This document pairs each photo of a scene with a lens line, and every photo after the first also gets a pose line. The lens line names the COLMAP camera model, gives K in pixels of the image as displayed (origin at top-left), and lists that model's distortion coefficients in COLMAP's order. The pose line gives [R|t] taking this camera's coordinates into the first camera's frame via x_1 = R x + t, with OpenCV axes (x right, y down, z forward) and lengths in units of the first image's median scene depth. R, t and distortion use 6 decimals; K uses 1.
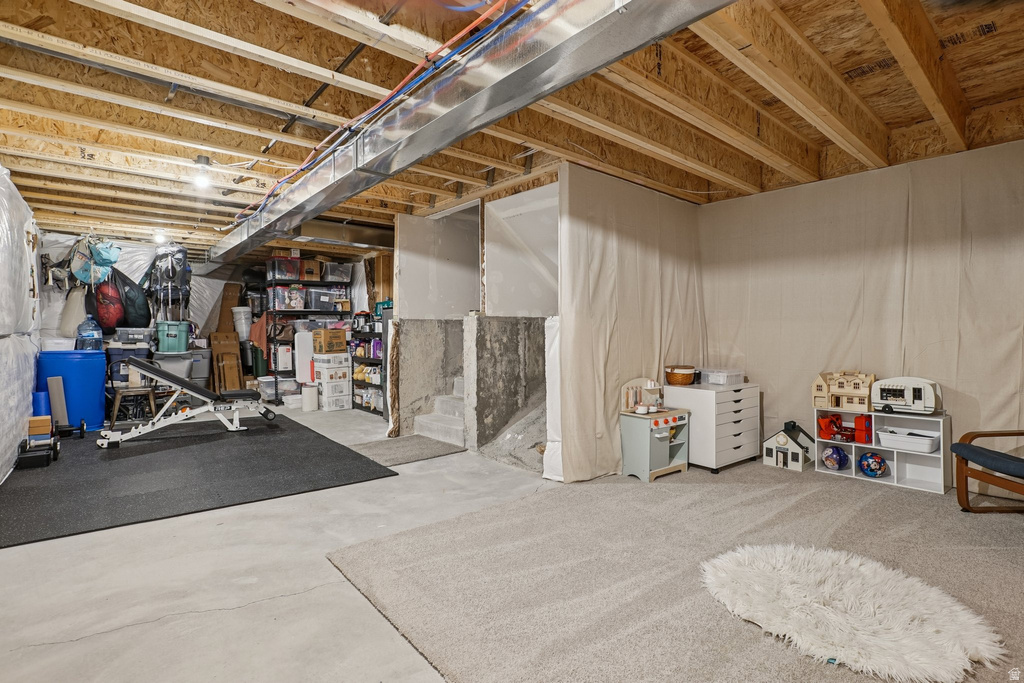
lens RADIAL K [[488.2, 0, 518.2], [0, 488.2, 345.8], [0, 0, 1]] dist [-0.055185, 0.023311]
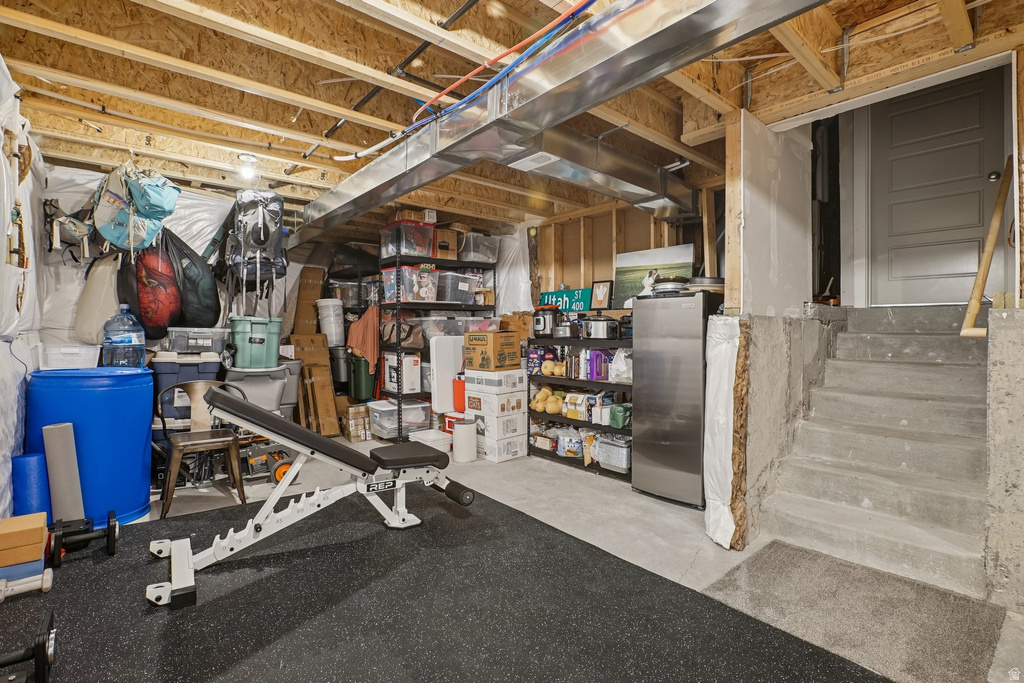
lens RADIAL K [[465.4, 0, 505.7], [0, 465.4, 341.7], [0, 0, 1]] dist [-0.048106, 0.020252]
pose [[0.999714, 0.006762, -0.022927, -0.394893], [-0.006974, 0.999934, -0.009171, -0.016952], [0.022864, 0.009328, 0.999695, 0.422447]]
